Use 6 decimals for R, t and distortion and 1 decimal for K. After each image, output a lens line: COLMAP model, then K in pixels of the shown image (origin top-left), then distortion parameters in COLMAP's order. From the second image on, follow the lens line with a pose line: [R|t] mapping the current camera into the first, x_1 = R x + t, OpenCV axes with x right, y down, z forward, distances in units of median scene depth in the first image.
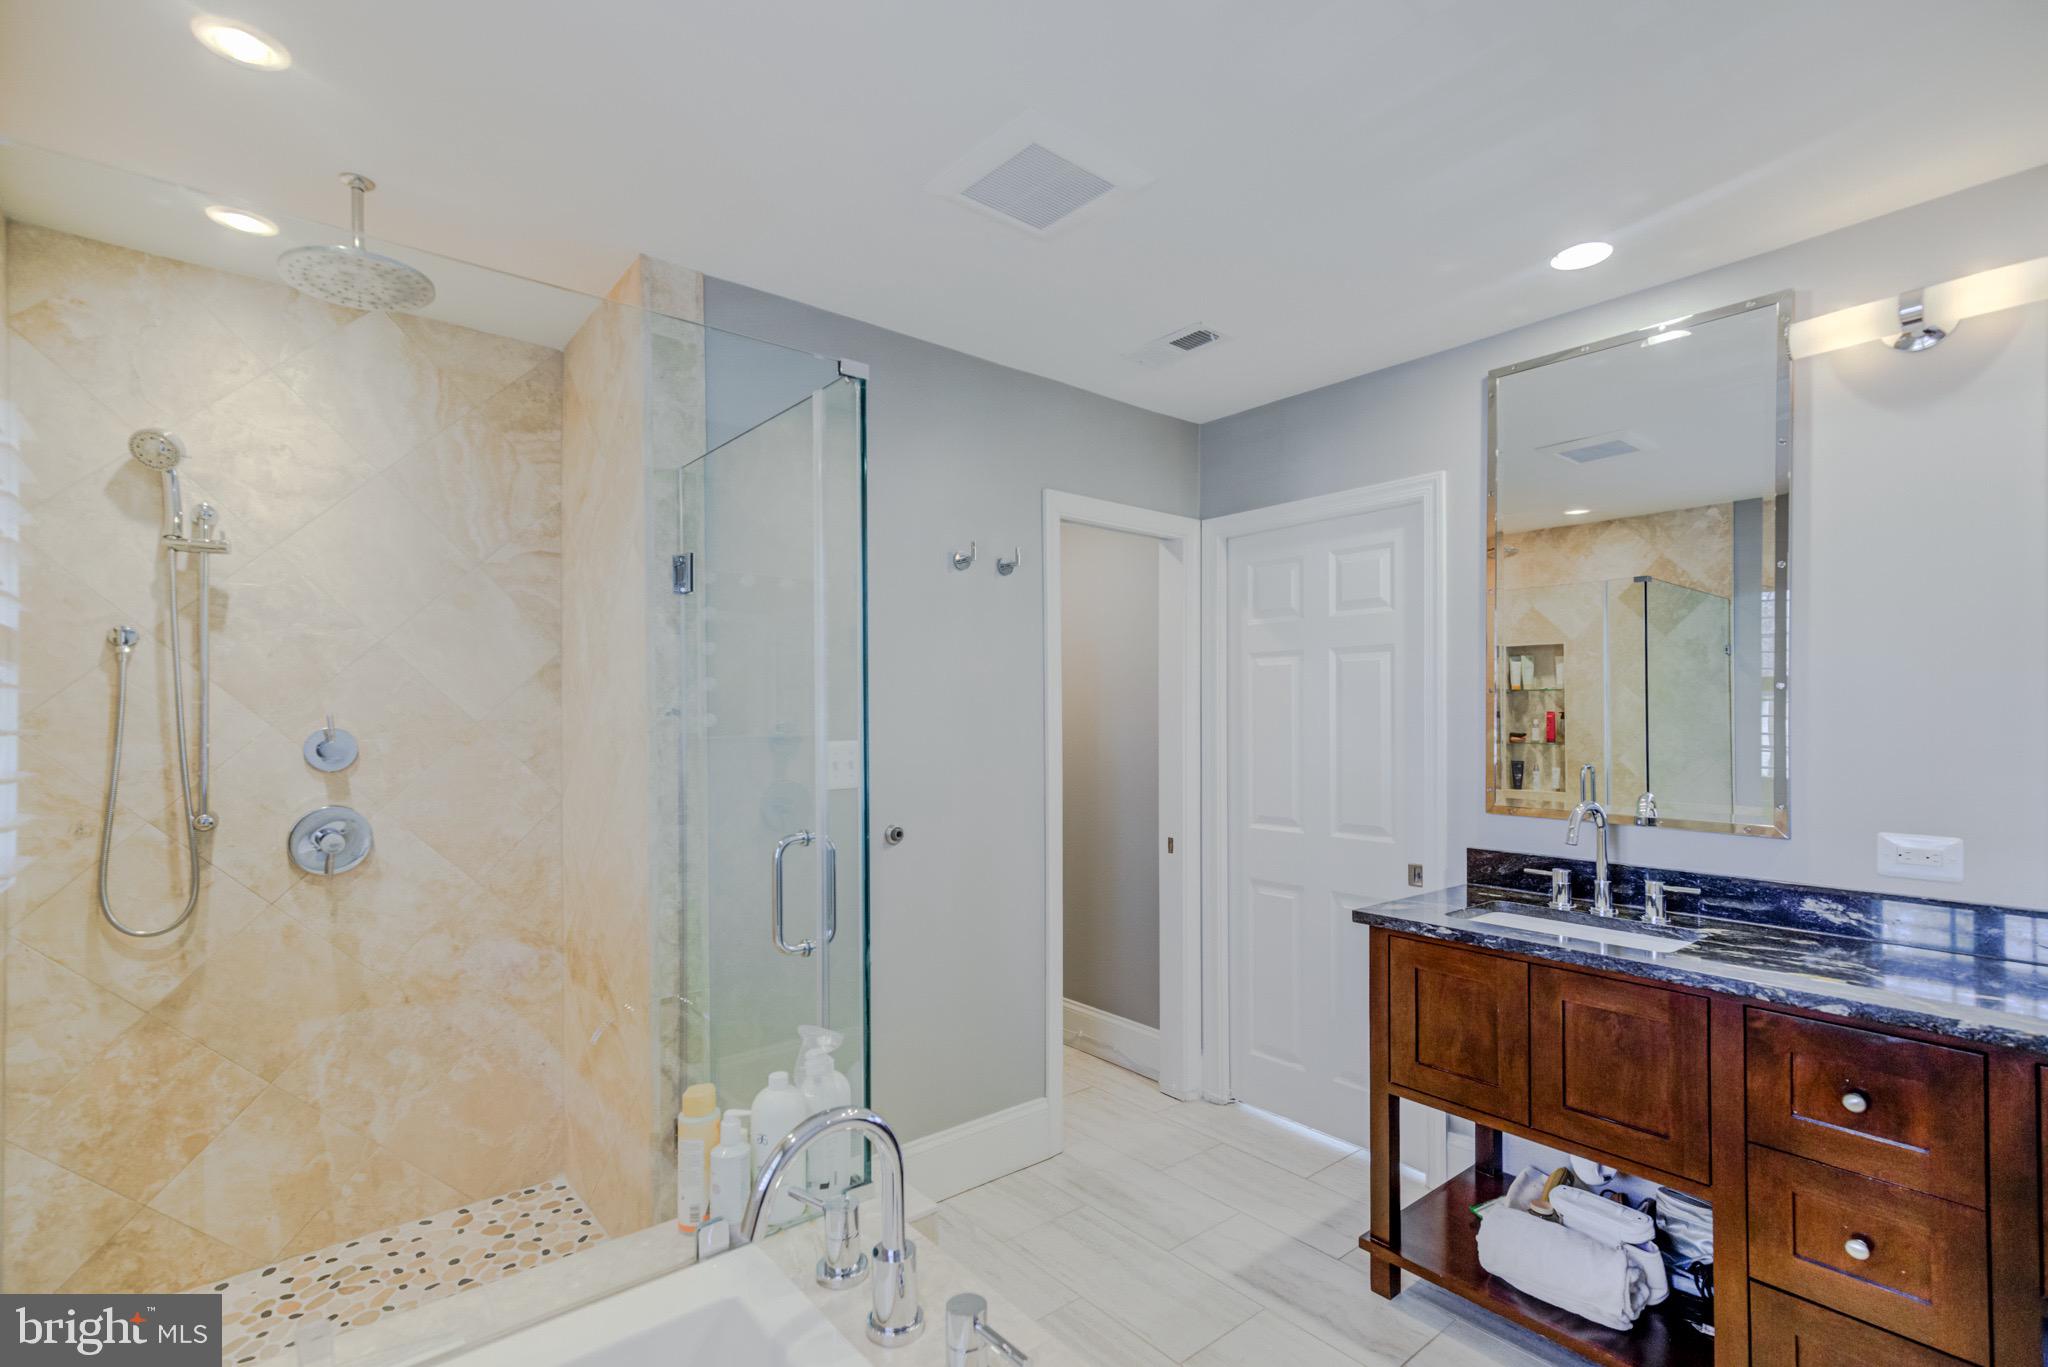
lens RADIAL K [[950.2, 0, 1052.7], [0, 950.2, 734.6], [0, 0, 1]] dist [0.020846, 0.001604]
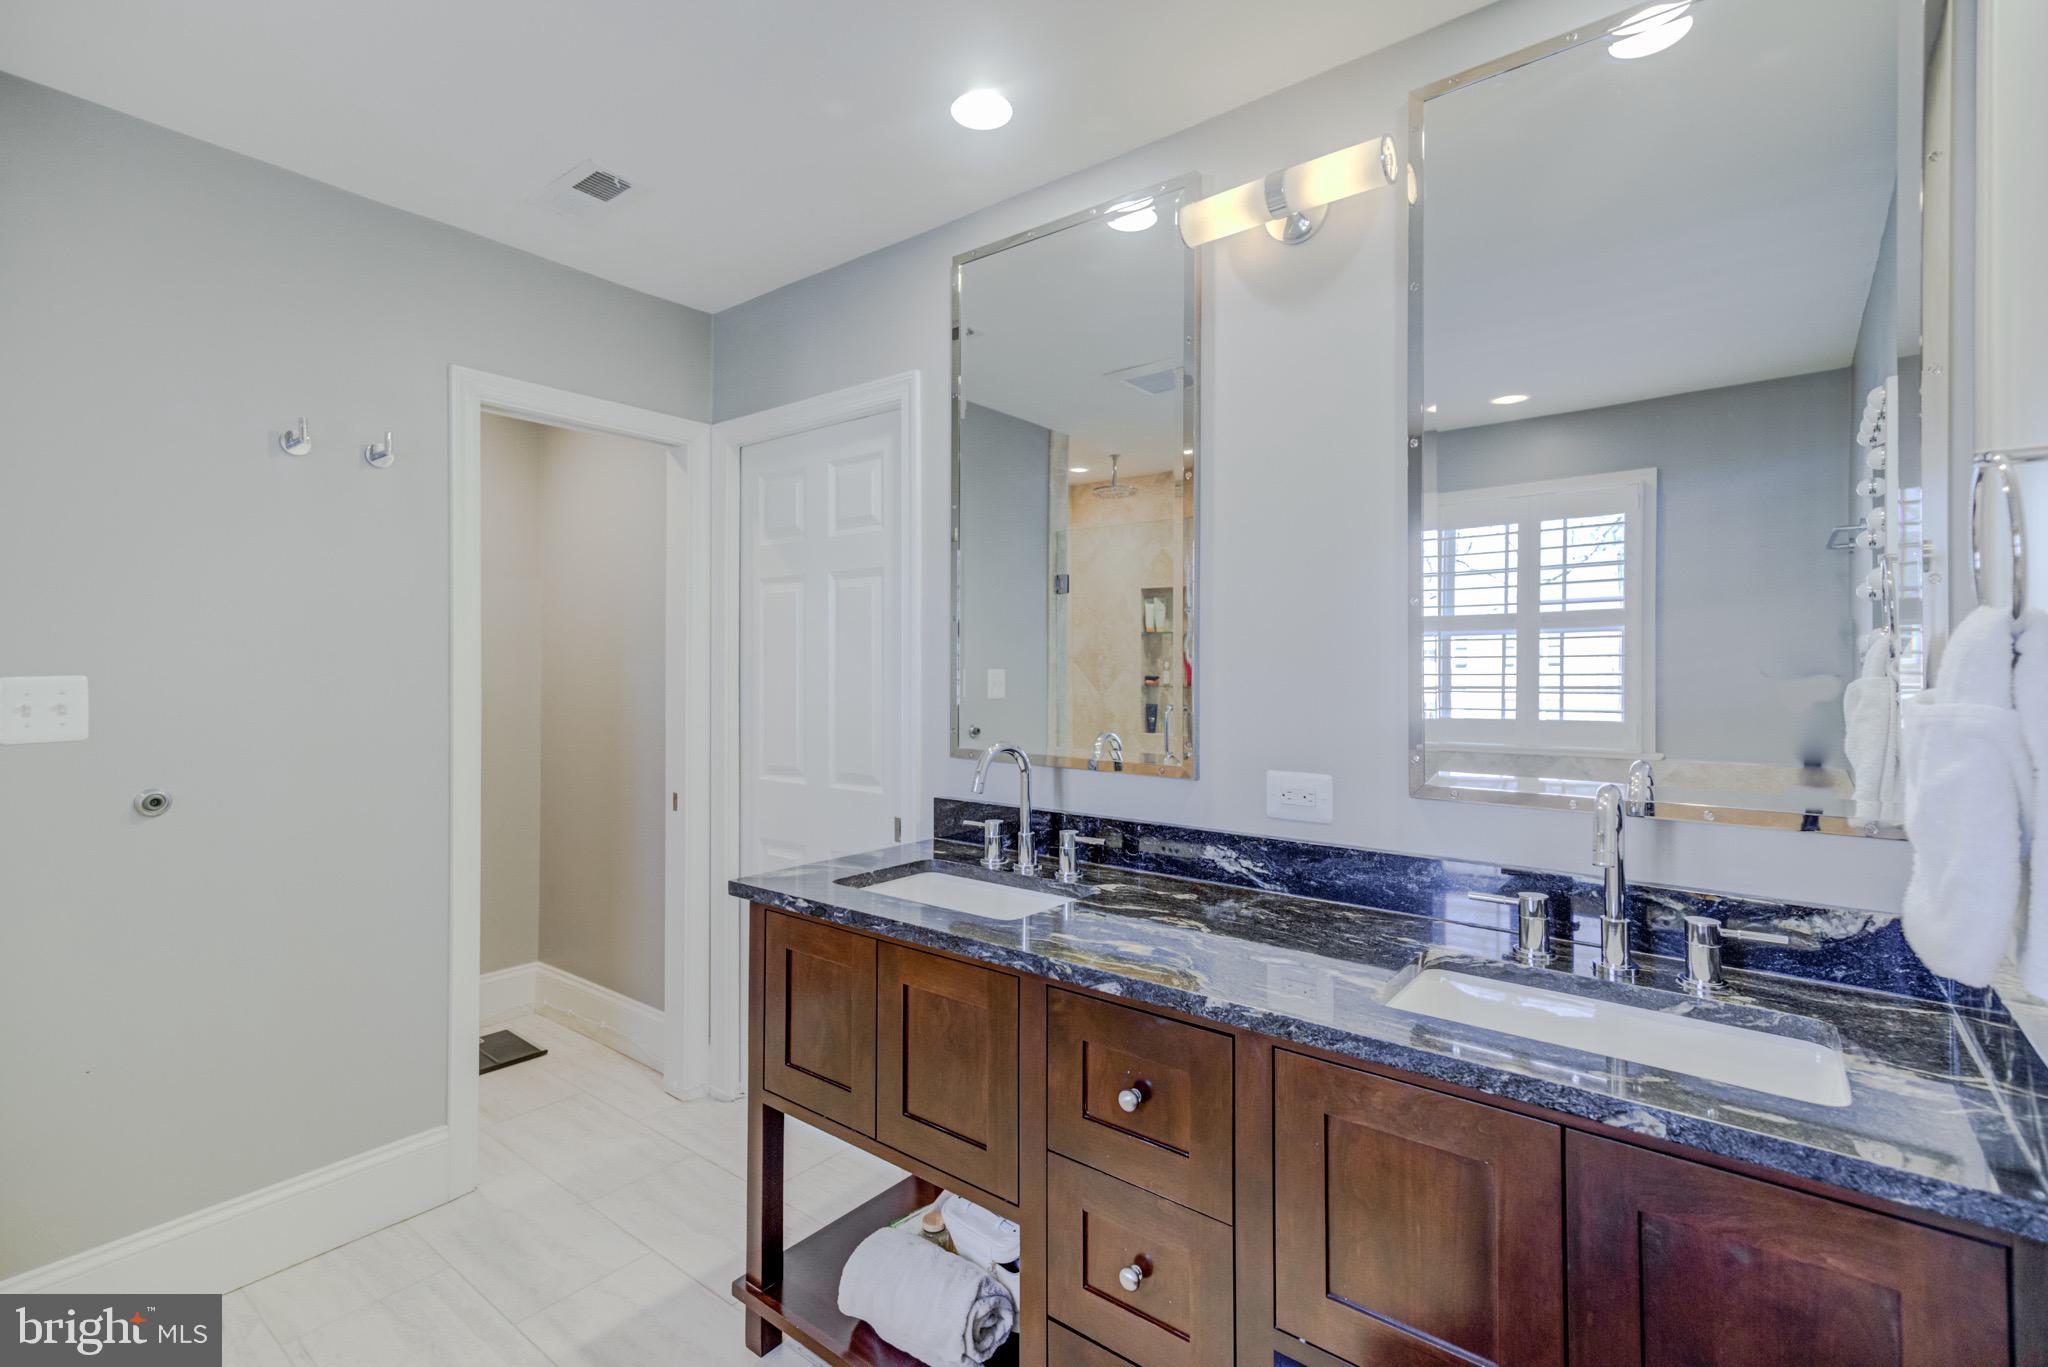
lens RADIAL K [[950.2, 0, 1016.1], [0, 950.2, 681.6], [0, 0, 1]] dist [0.020846, 0.001604]
pose [[0.978546, -0.002183, 0.206015, 0.385552], [0.002667, 0.999994, -0.002072, 0.016469], [-0.206009, 0.002577, 0.978547, 0.150177]]
